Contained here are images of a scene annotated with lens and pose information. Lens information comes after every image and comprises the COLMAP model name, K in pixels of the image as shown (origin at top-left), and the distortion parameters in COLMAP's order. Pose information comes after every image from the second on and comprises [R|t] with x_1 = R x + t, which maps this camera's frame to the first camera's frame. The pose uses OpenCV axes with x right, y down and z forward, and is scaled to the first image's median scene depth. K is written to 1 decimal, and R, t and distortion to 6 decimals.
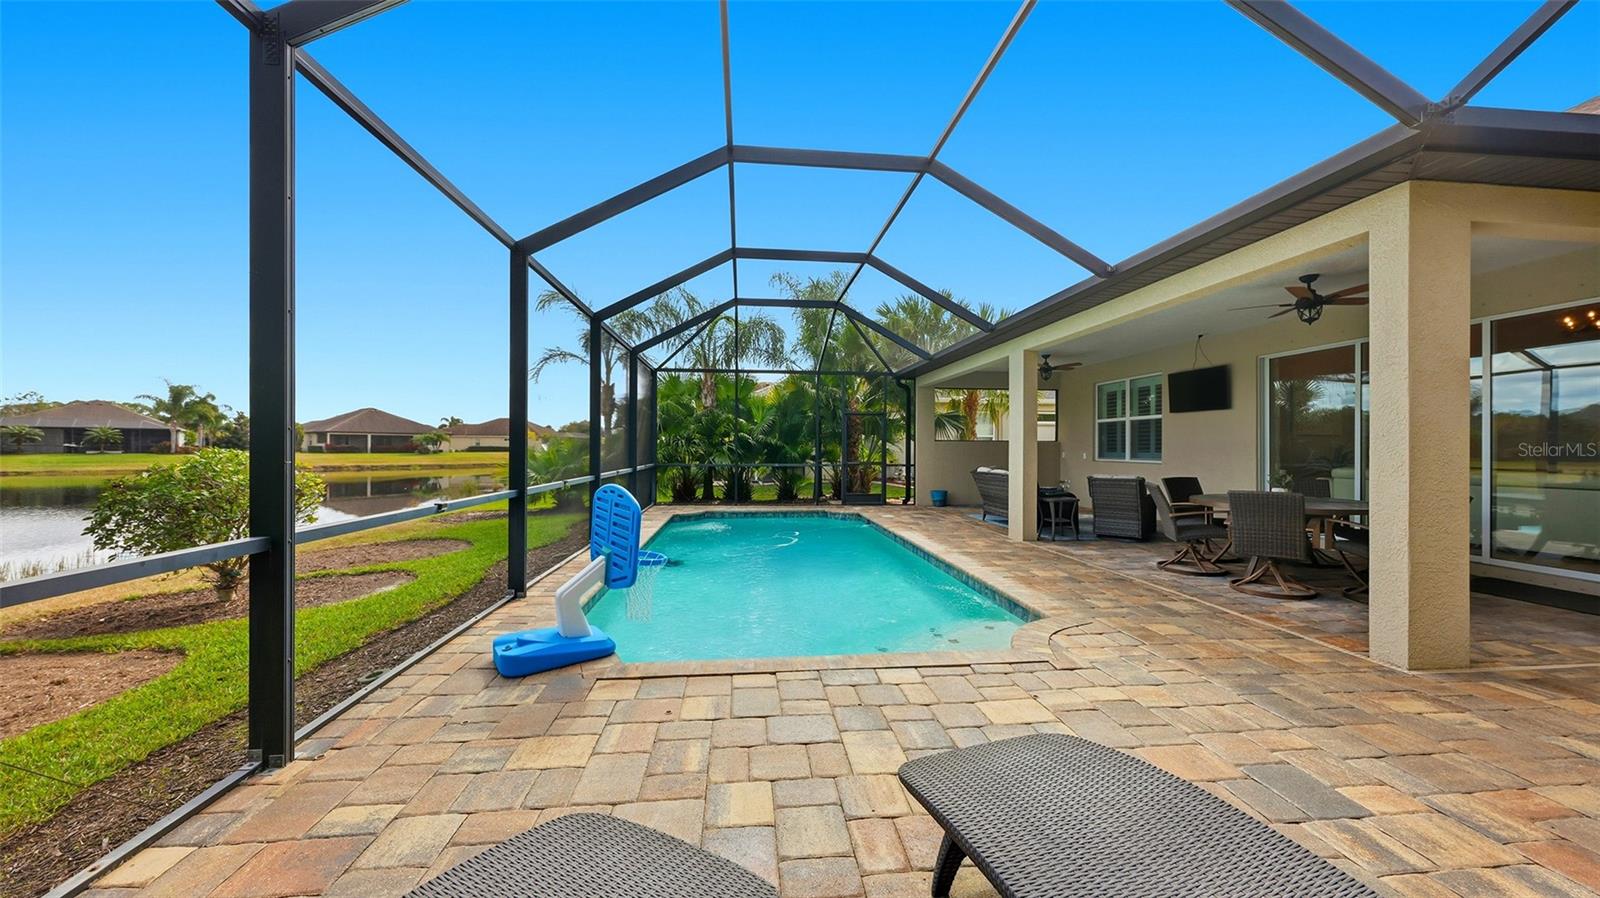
lens RADIAL K [[555.6, 0, 792.1], [0, 555.6, 449.5], [0, 0, 1]] dist [0.004891, -0.001430]
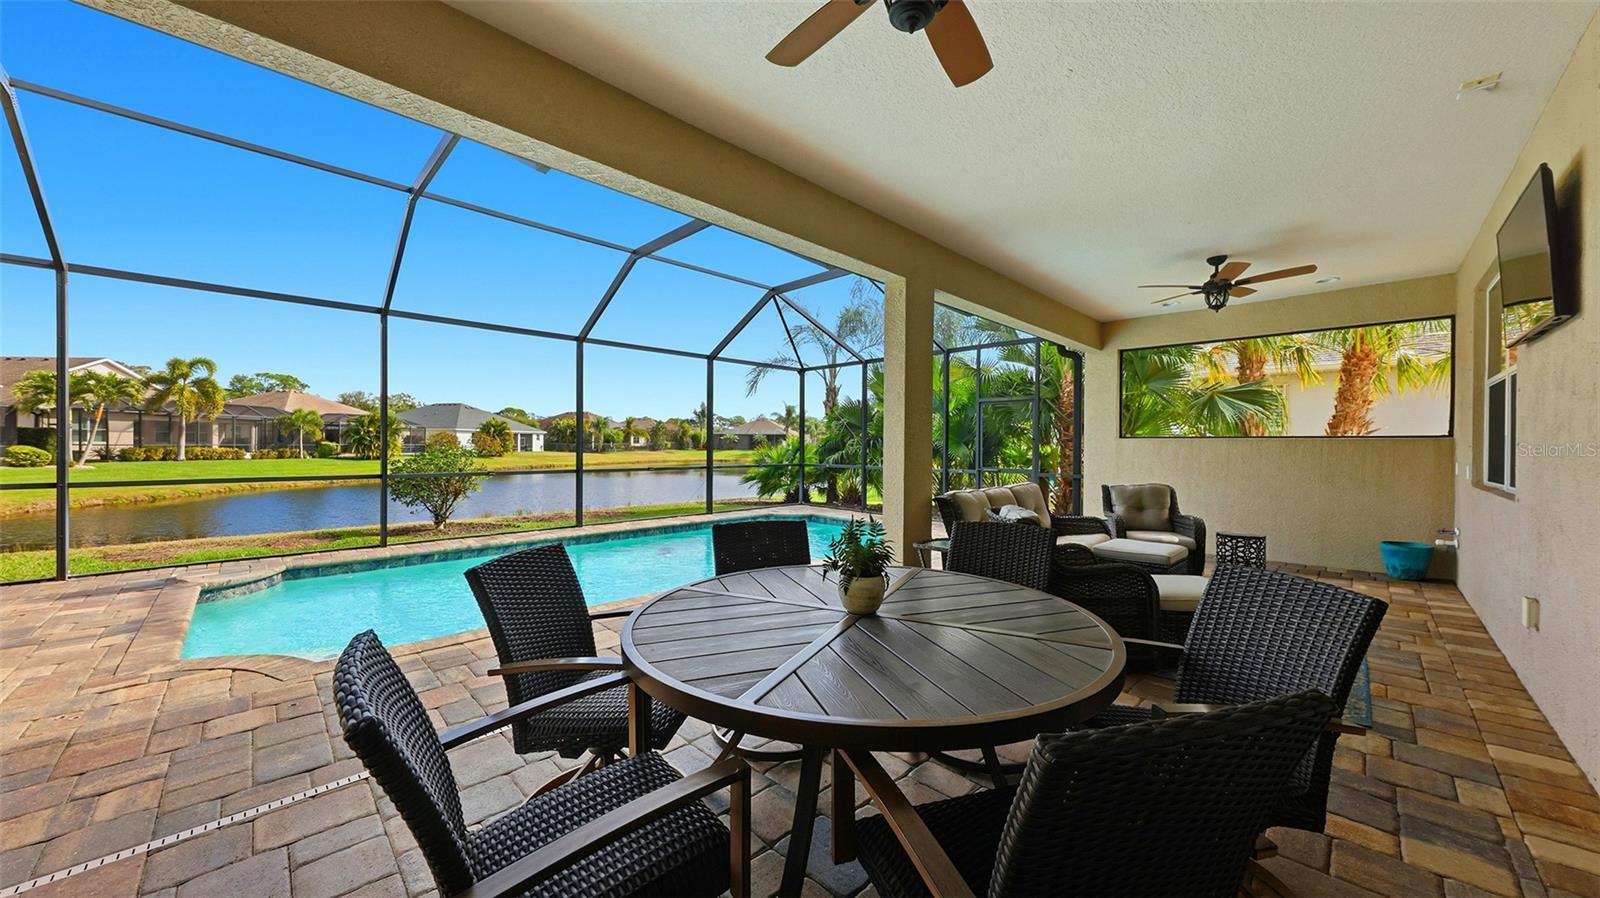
lens RADIAL K [[555.6, 0, 794.4], [0, 555.6, 445.4], [0, 0, 1]] dist [0.004891, -0.001430]
pose [[0.624001, 0.000726, -0.781423, 0.093051], [-0.006526, 0.999970, -0.004282, -0.000337], [0.781396, 0.007771, 0.623987, 0.062979]]
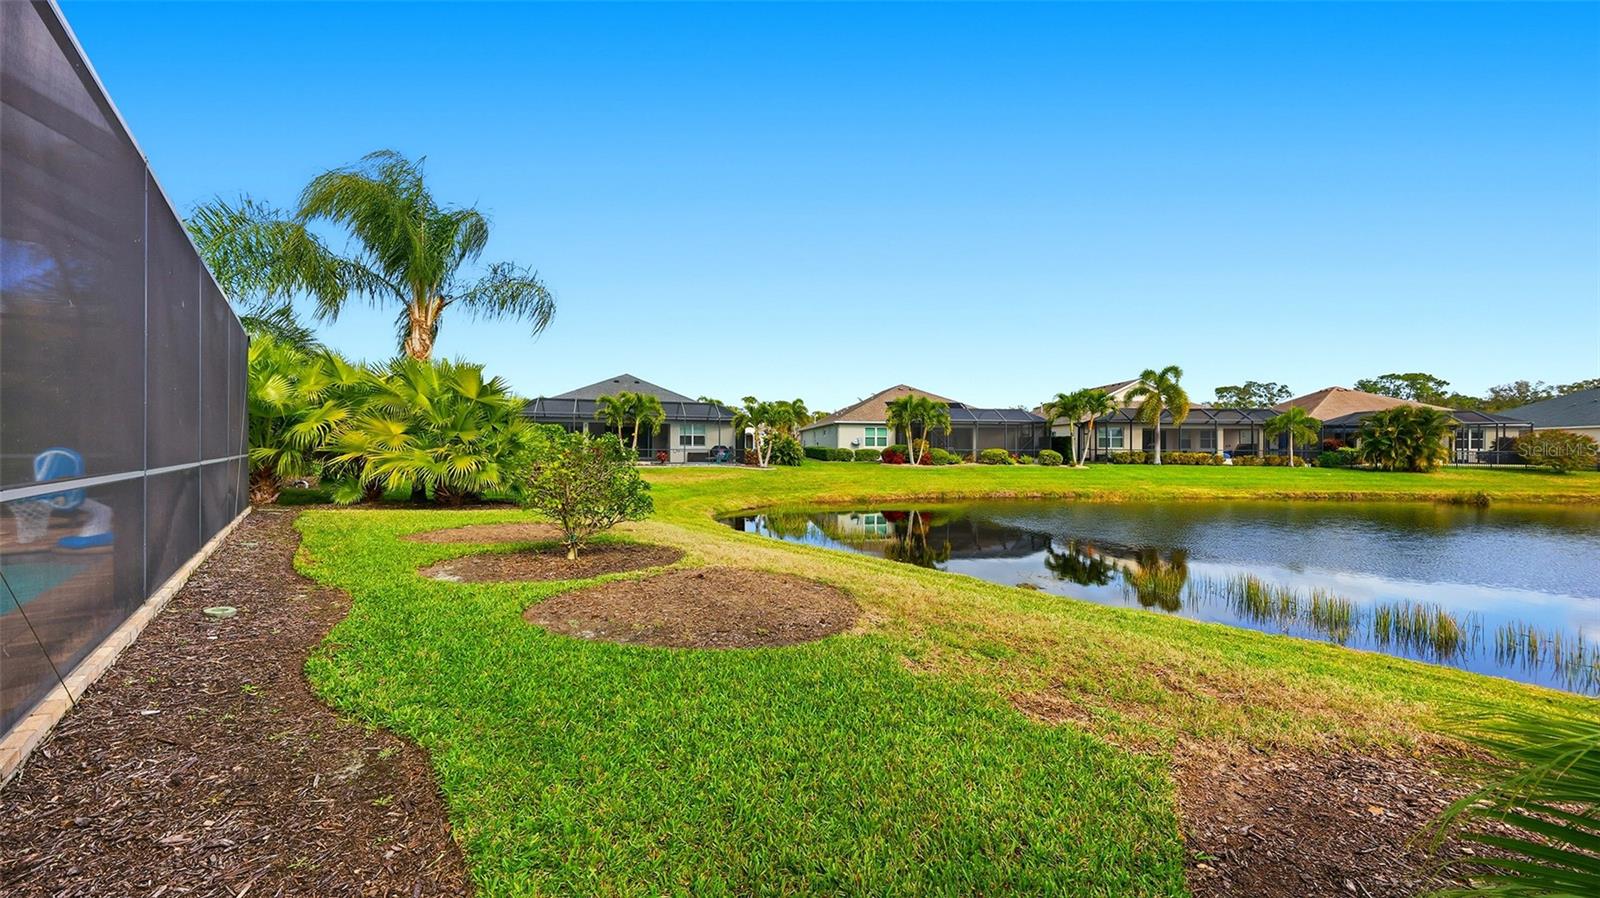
lens RADIAL K [[555.6, 0, 806.5], [0, 555.6, 441.5], [0, 0, 1]] dist [0.004891, -0.001430]
pose [[-0.813373, -0.015419, -0.581539, -0.070395], [-0.010922, 0.999877, -0.011235, 0.002738], [0.581640, -0.002786, -0.813441, 0.196945]]
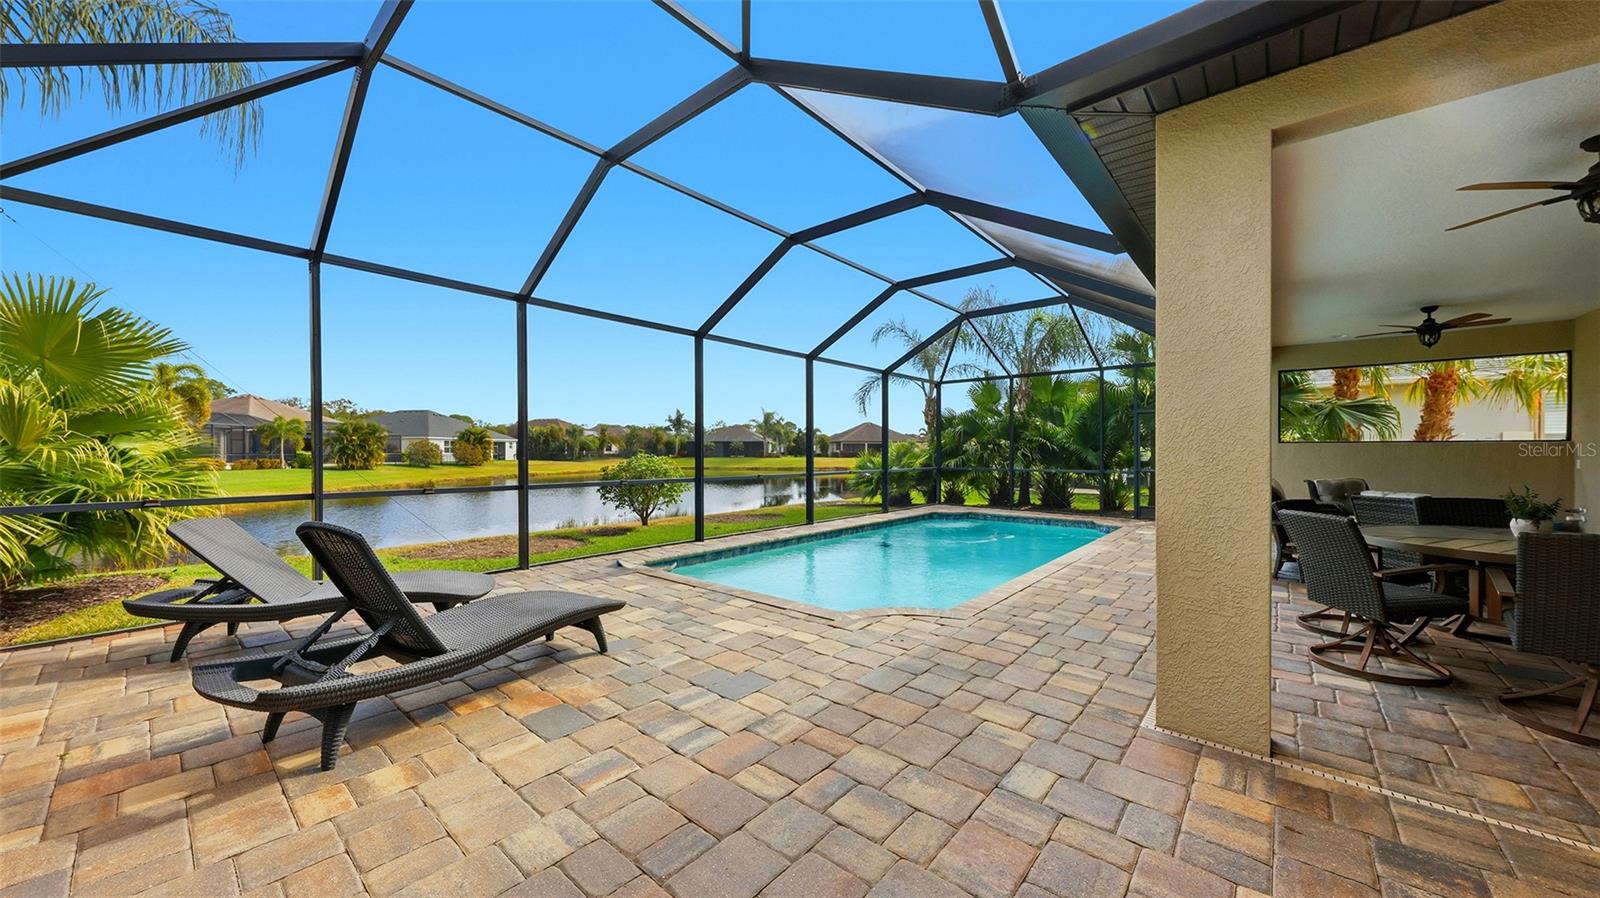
lens RADIAL K [[555.6, 0, 794.8], [0, 555.6, 461.2], [0, 0, 1]] dist [0.004891, -0.001430]
pose [[0.687896, 0.008697, -0.725757, 0.064640], [-0.000403, 0.999933, 0.011601, 0.000200], [0.725809, -0.007687, 0.687854, 0.003292]]
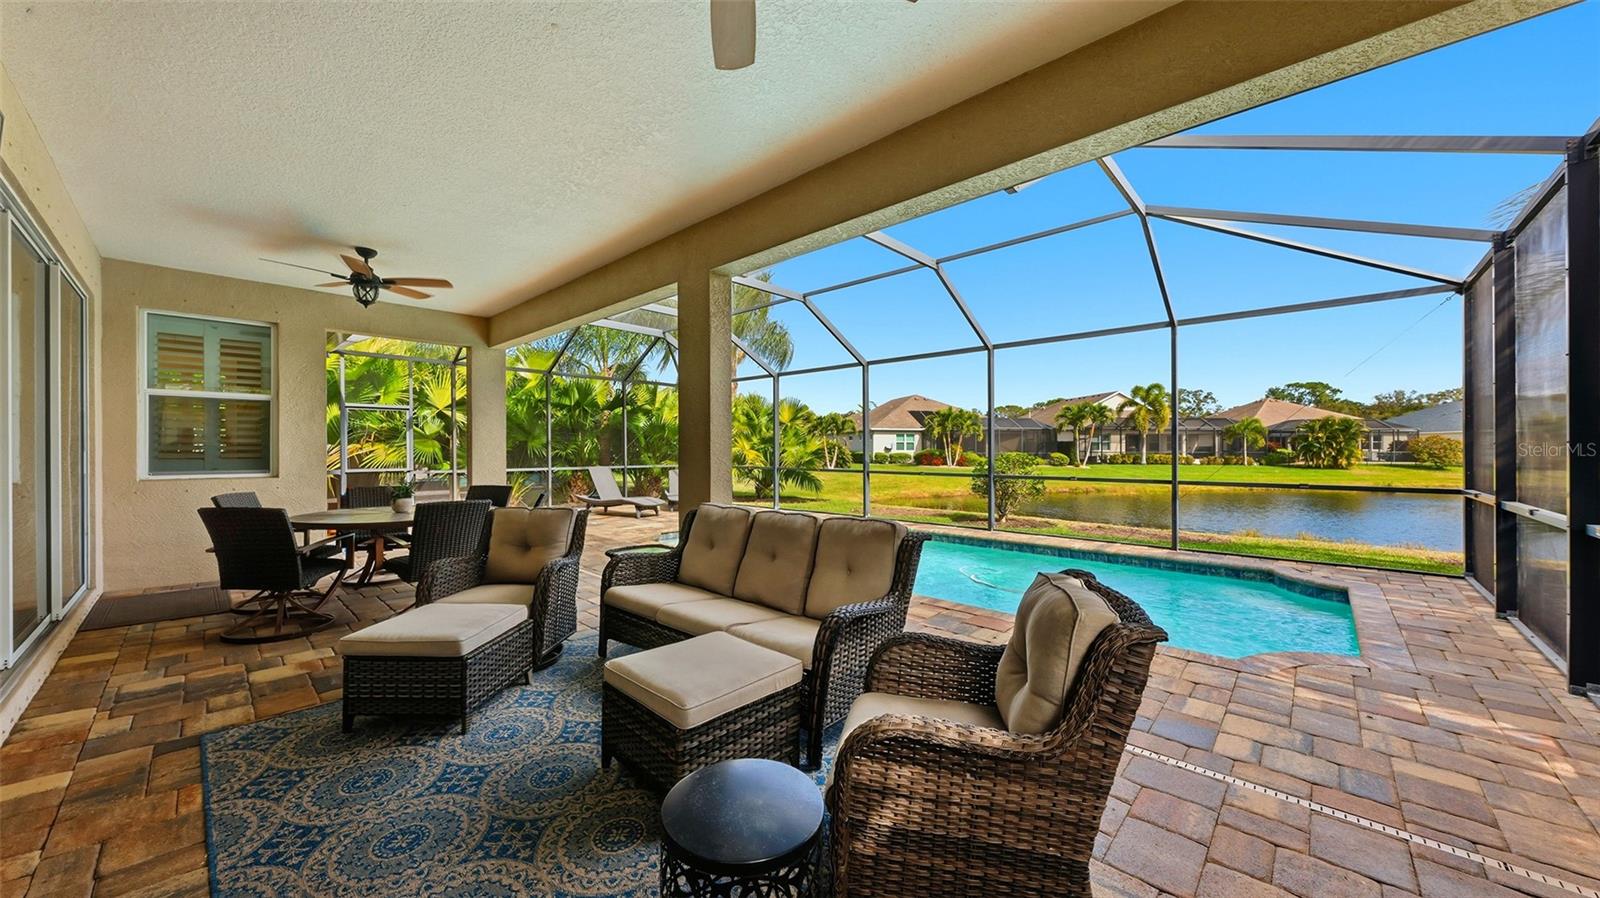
lens RADIAL K [[555.6, 0, 803.7], [0, 555.6, 448.8], [0, 0, 1]] dist [0.004891, -0.001430]
pose [[-0.752503, -0.004409, -0.658574, 0.081081], [-0.004999, 0.999987, -0.000982, -0.000759], [0.658569, 0.002554, -0.752516, 0.183280]]
